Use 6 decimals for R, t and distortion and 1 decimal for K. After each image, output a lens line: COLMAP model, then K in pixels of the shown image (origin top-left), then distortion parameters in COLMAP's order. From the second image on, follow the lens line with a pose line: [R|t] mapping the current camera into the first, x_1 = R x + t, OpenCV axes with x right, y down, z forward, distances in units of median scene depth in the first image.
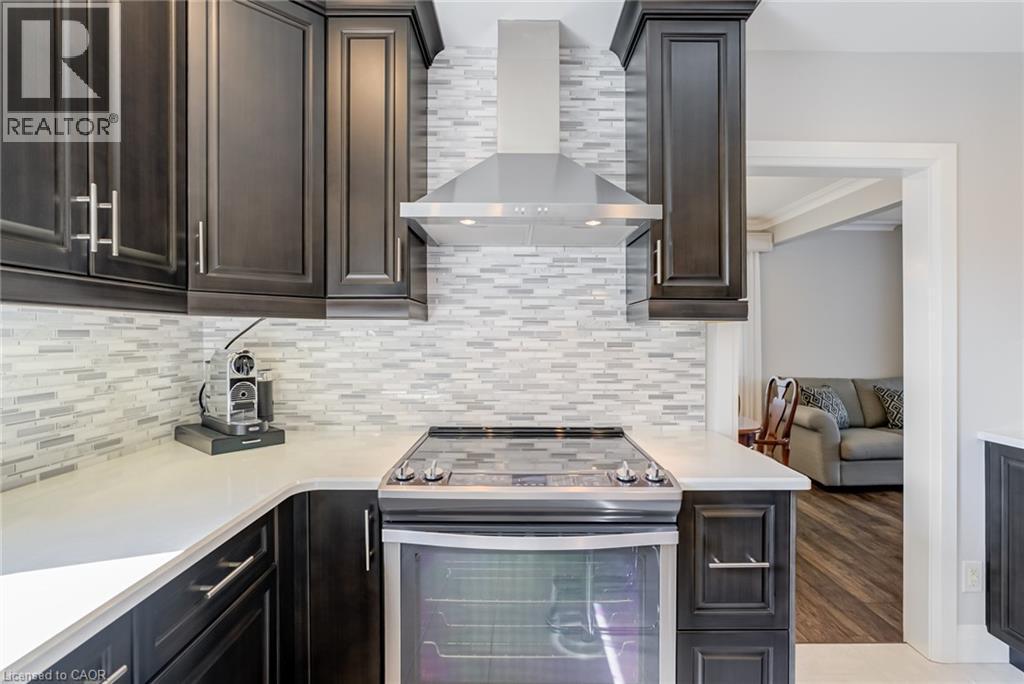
lens RADIAL K [[485.6, 0, 526.1], [0, 485.6, 327.8], [0, 0, 1]] dist [-0.024136, 0.000242]
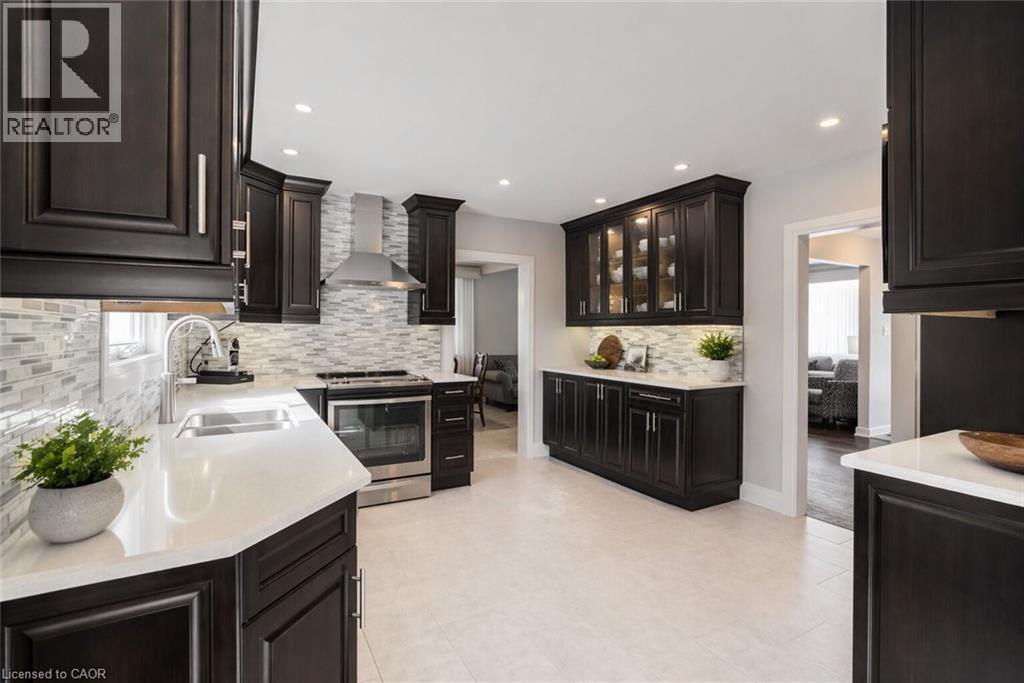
lens RADIAL K [[485.6, 0, 514.3], [0, 485.6, 334.7], [0, 0, 1]] dist [-0.024136, 0.000242]
pose [[0.878541, -0.003679, 0.477653, -0.447900], [-0.007265, 0.999752, 0.021063, -0.016758], [-0.477612, -0.021975, 0.878296, -1.260158]]
